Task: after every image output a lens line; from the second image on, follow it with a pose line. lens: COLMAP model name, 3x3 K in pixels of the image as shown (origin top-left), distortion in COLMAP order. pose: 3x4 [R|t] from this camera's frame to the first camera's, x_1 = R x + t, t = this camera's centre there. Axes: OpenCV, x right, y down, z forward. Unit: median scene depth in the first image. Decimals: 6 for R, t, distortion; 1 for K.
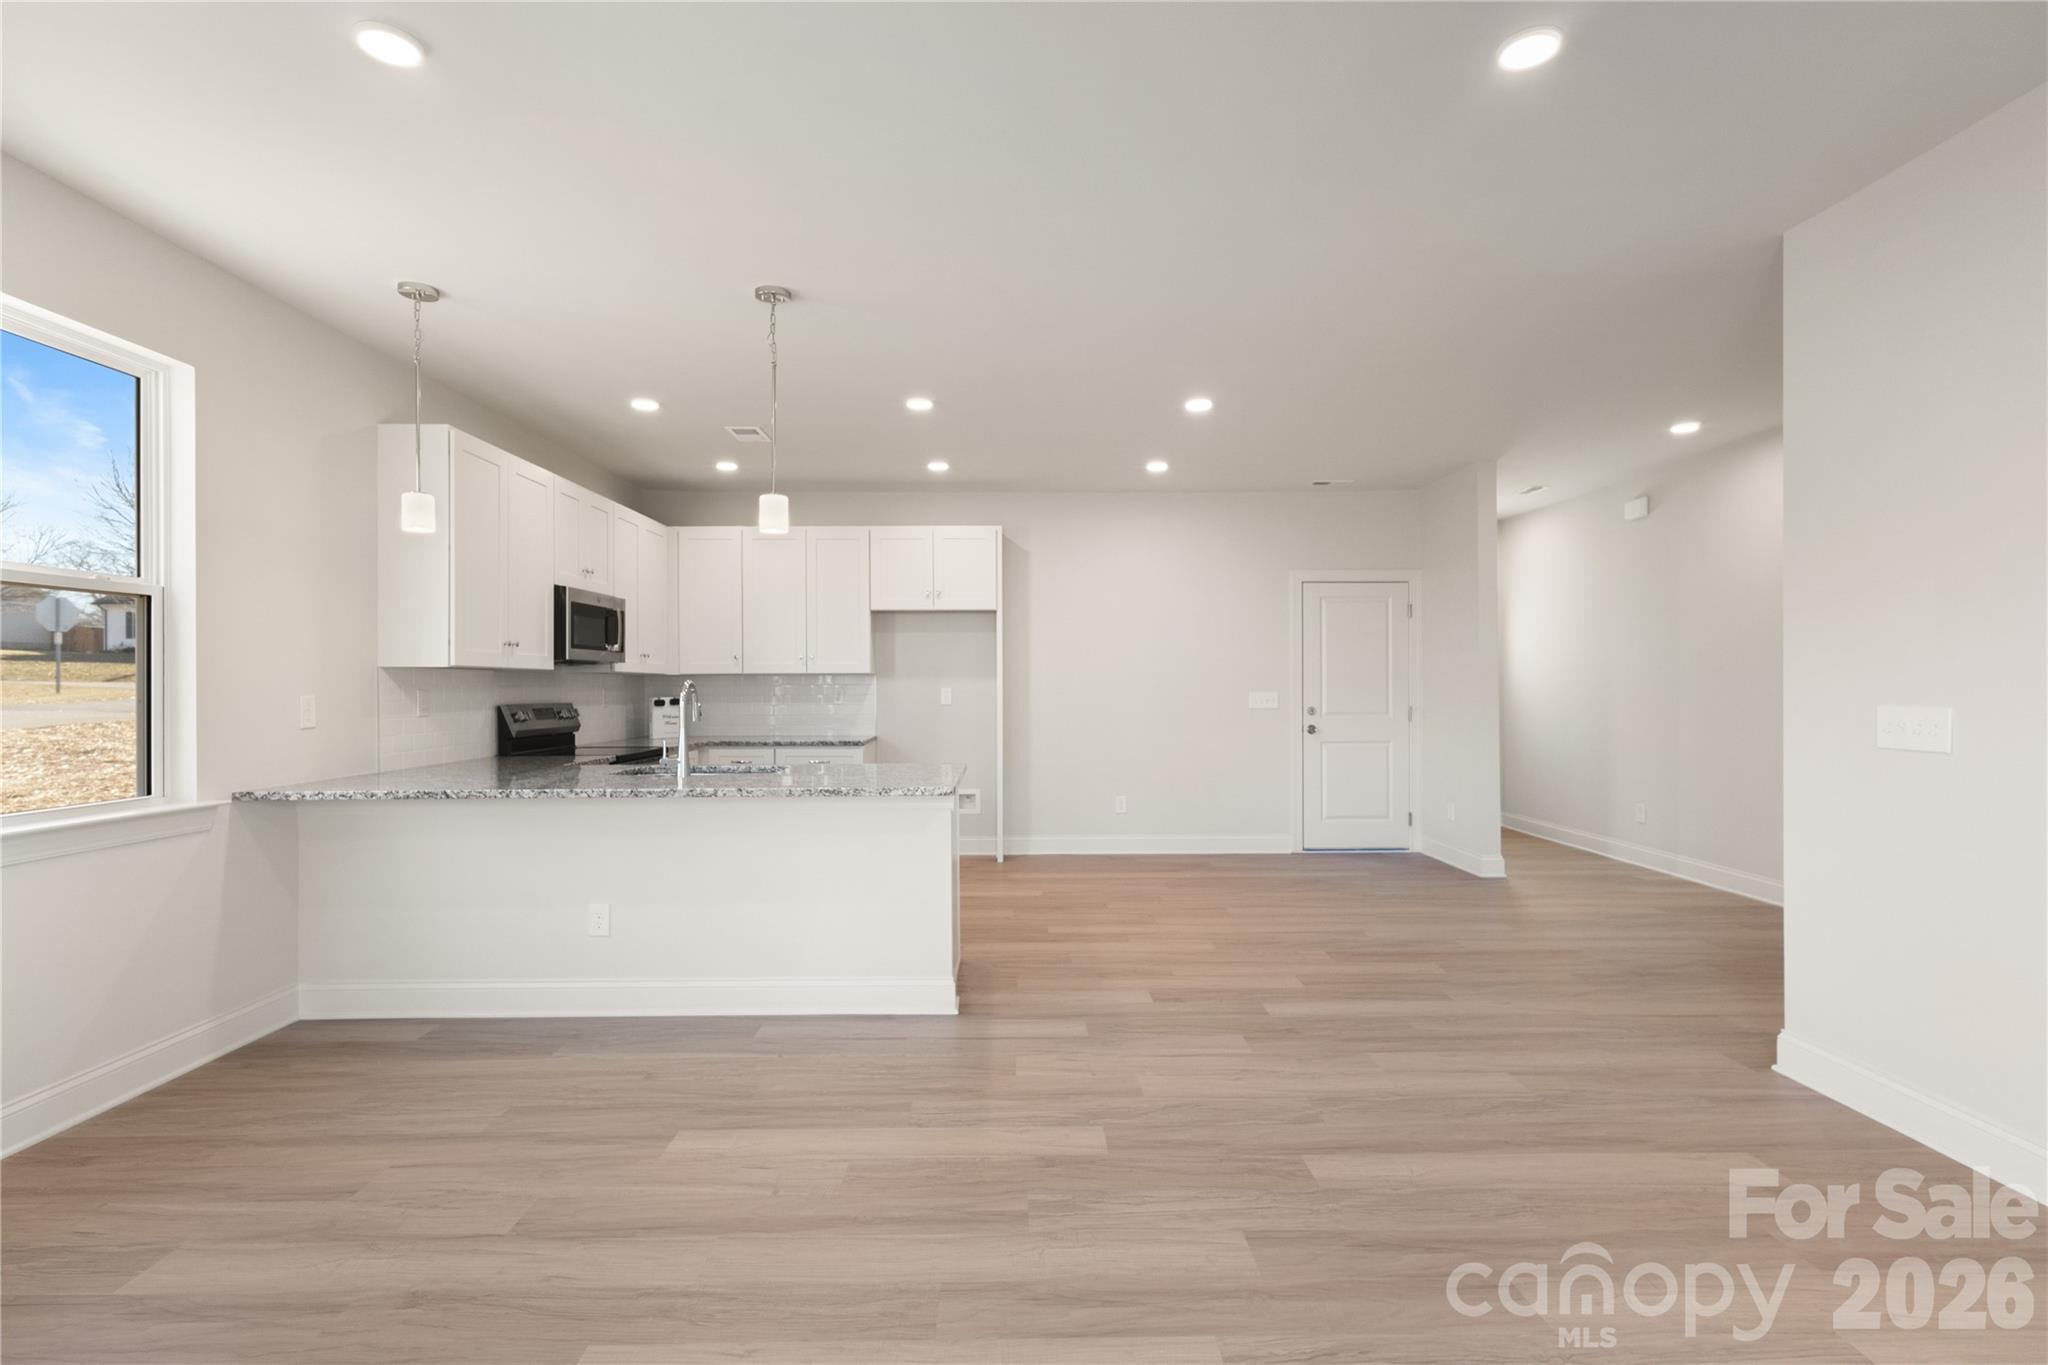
lens RADIAL K [[945.9, 0, 1026.0], [0, 945.9, 690.2], [0, 0, 1]] dist [0.000381, 0.000030]
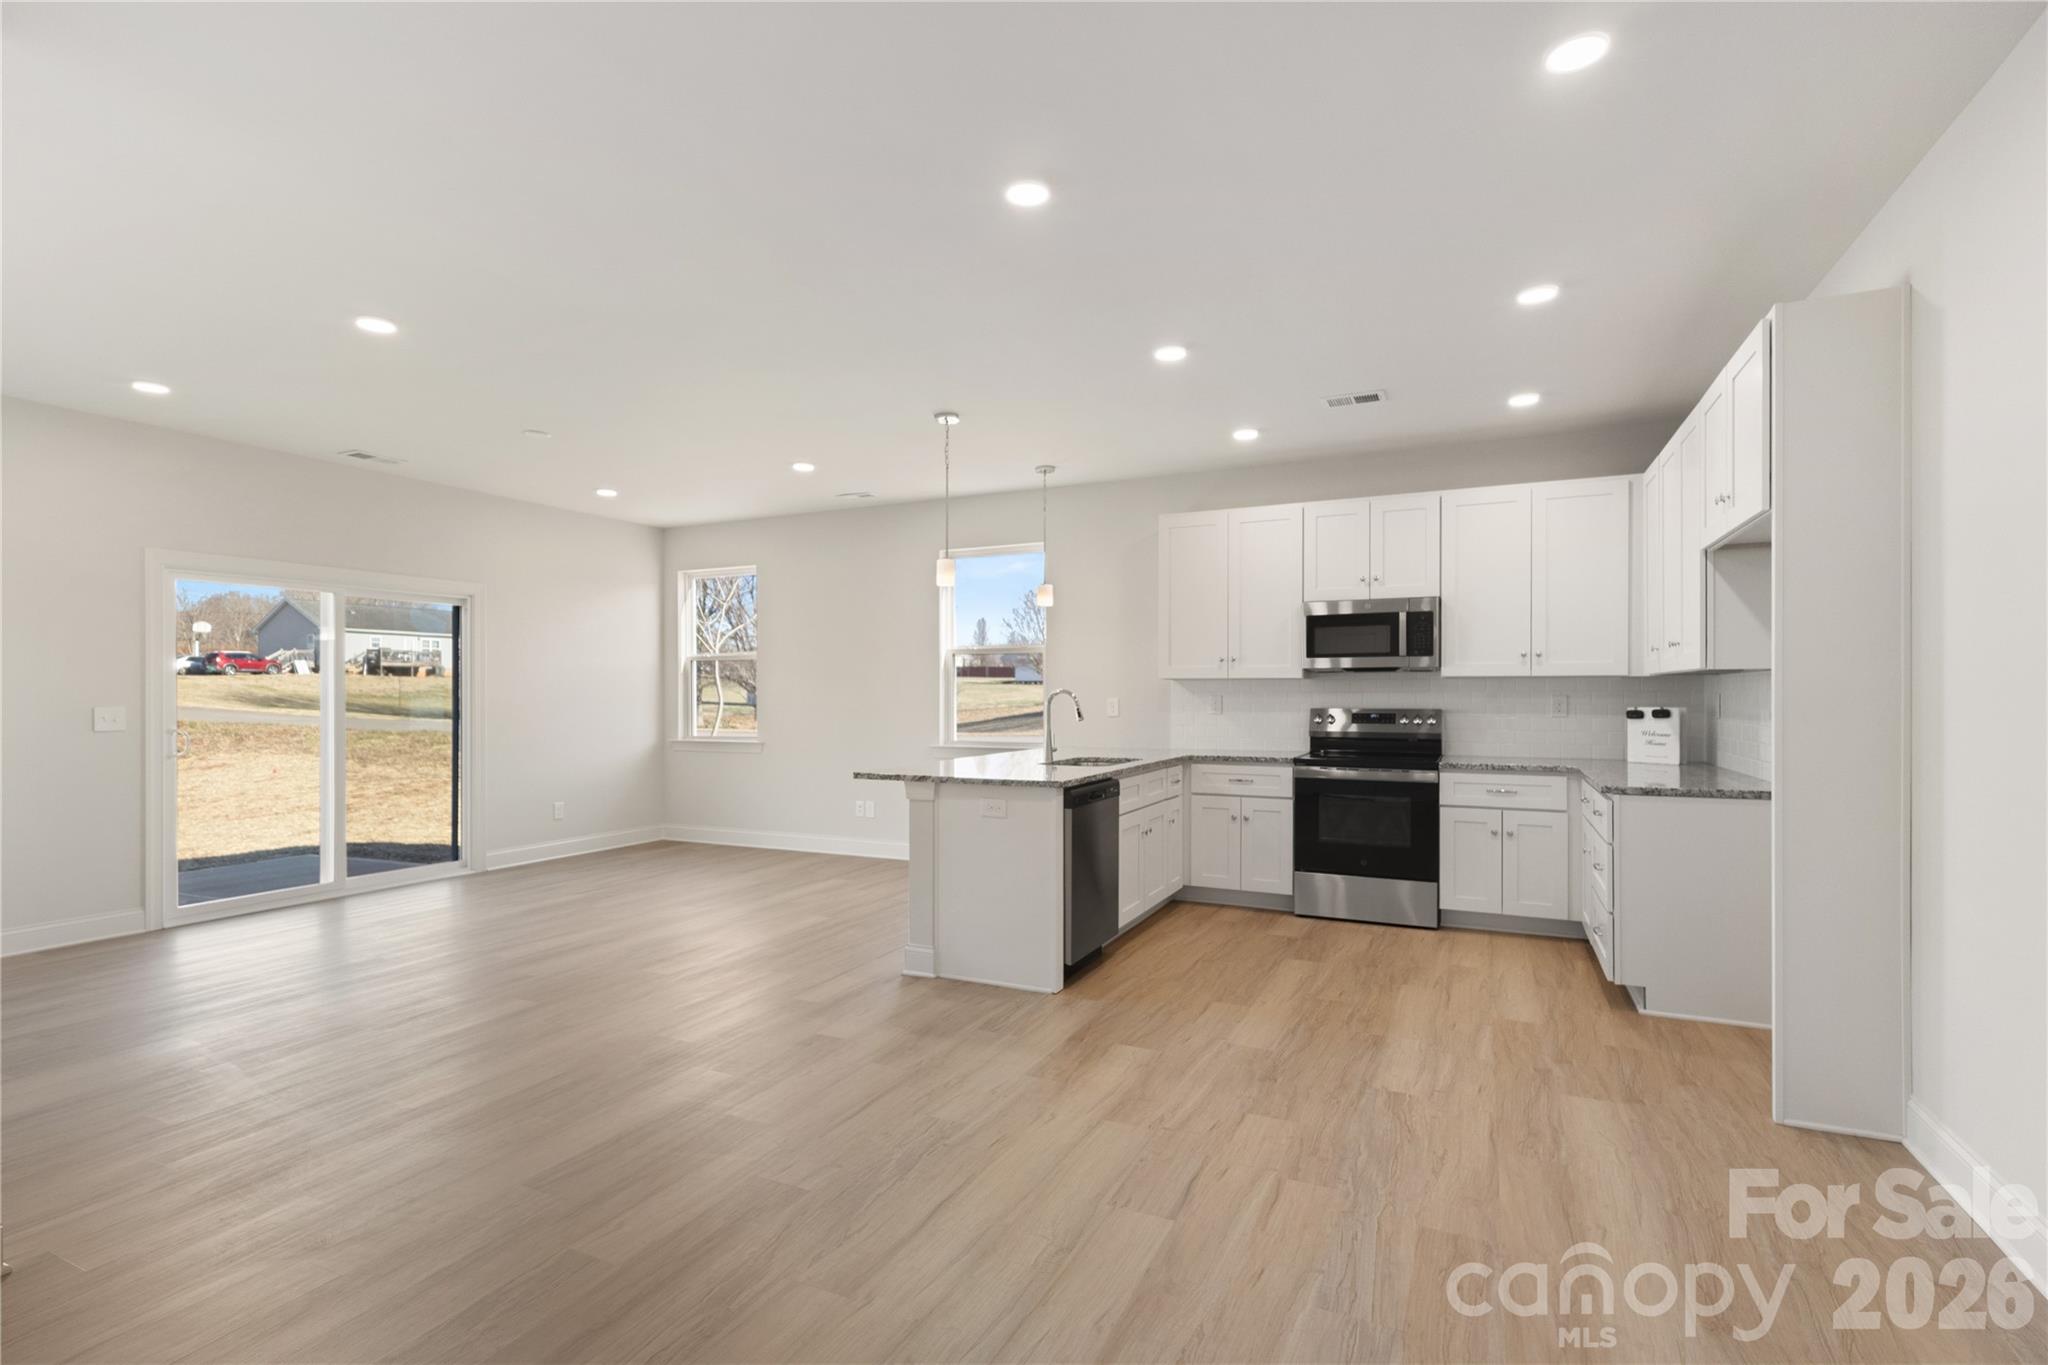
lens RADIAL K [[945.9, 0, 1026.0], [0, 945.9, 690.2], [0, 0, 1]] dist [0.000381, 0.000030]
pose [[-0.441589, -0.000547, -0.897217, 0.634253], [-0.001360, 0.999999, 0.000060, -0.006678], [0.897216, 0.001247, -0.441589, 1.149775]]
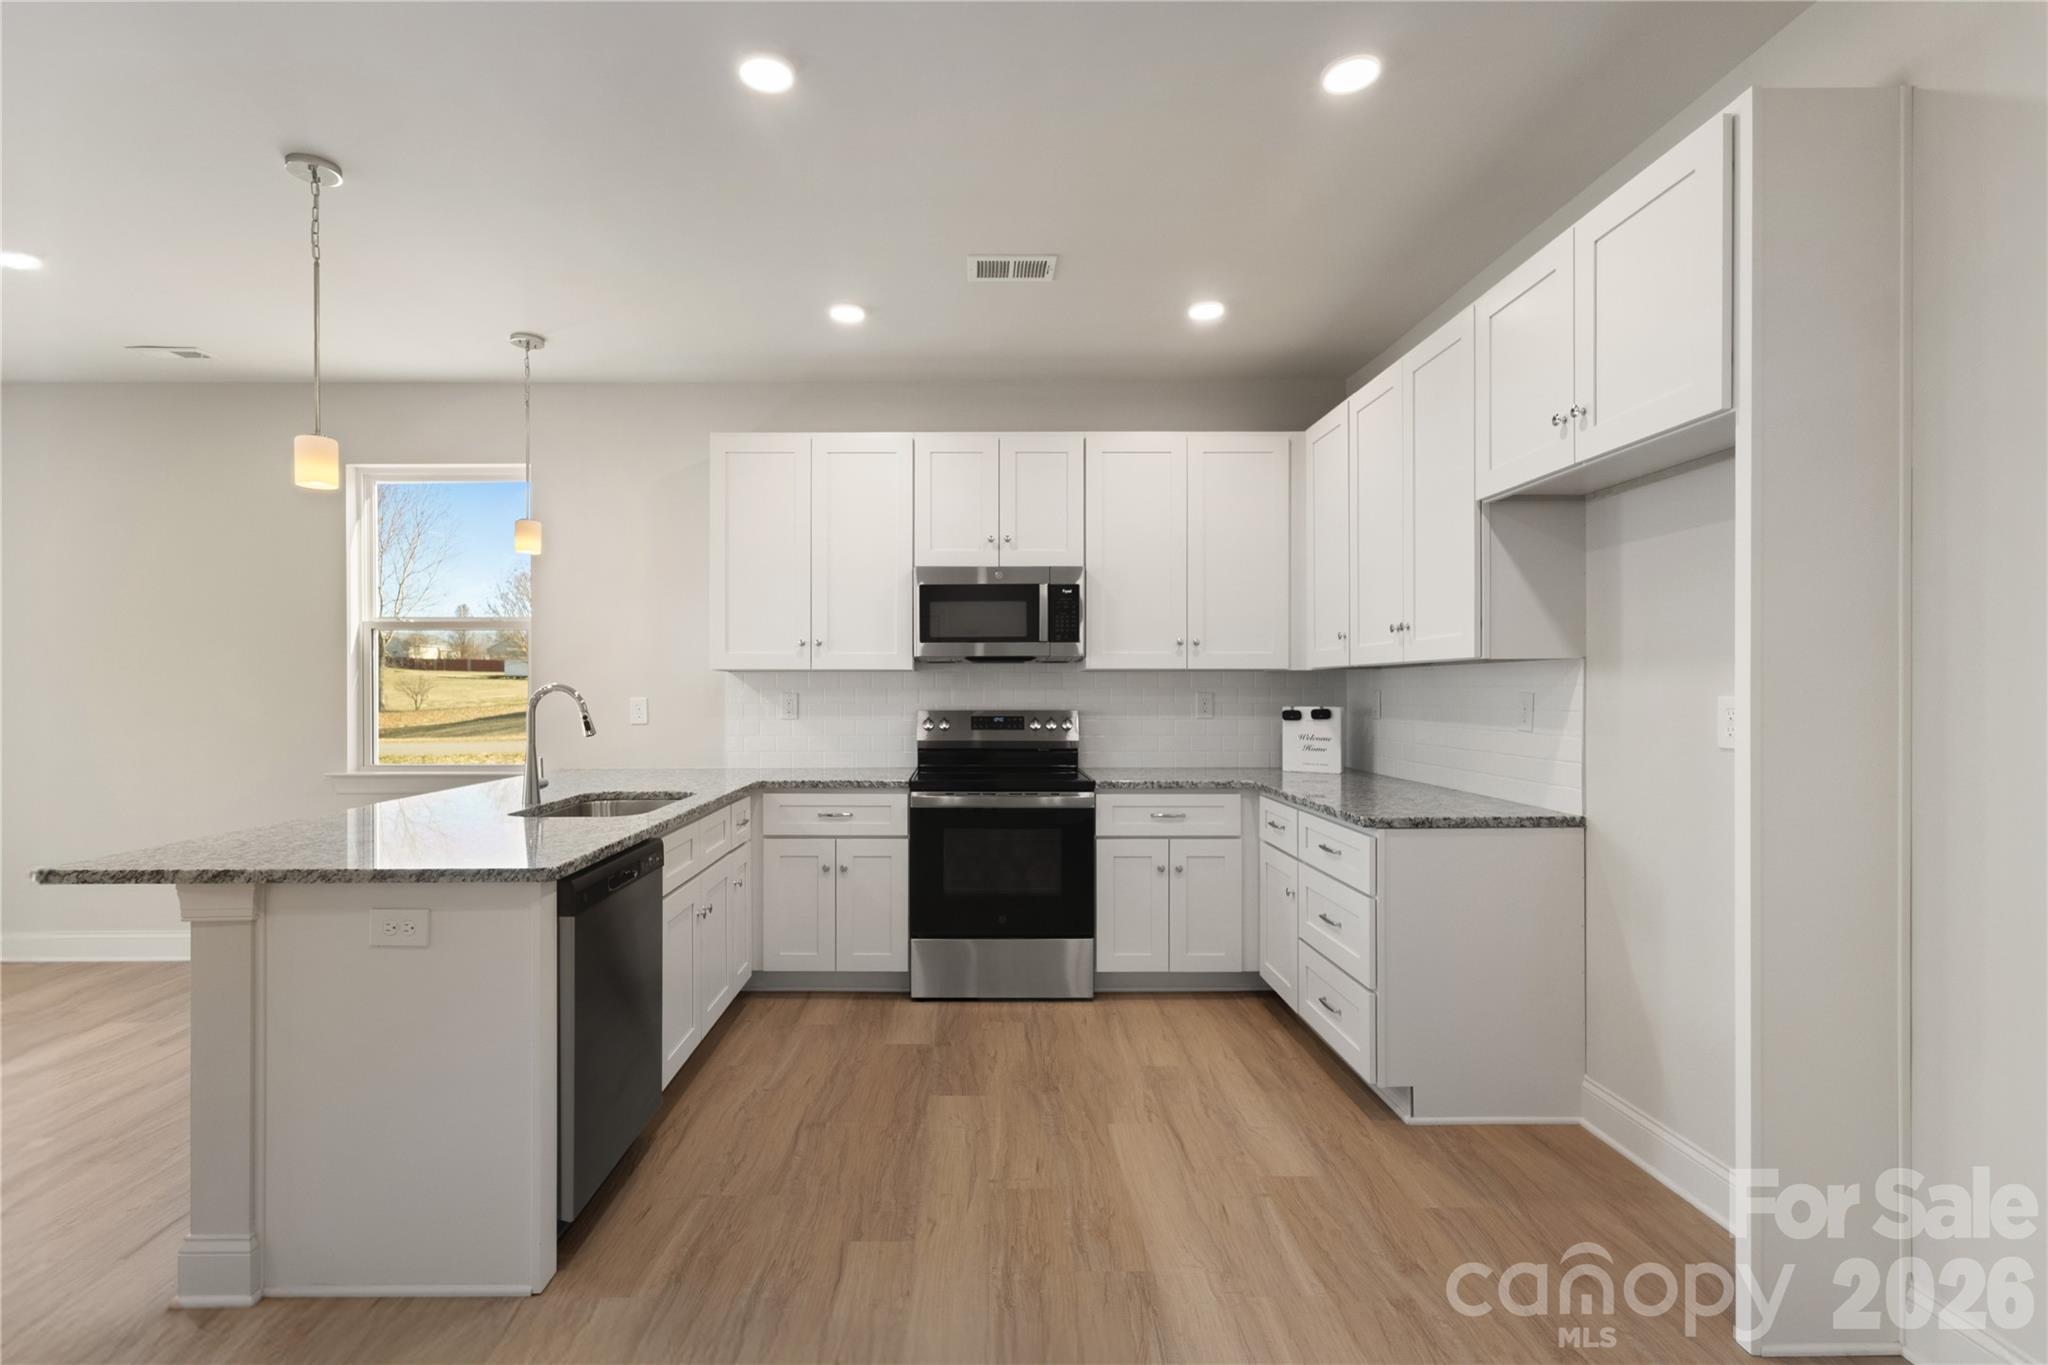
lens RADIAL K [[940.1, 0, 973.2], [0, 940.1, 693.7], [0, 0, 1]] dist [0.001623, 0.000239]
pose [[-0.007126, 0.006887, -0.999951, 0.315382], [-0.002484, 0.999973, 0.006905, -0.006319], [0.999972, 0.002533, -0.007109, 1.011402]]
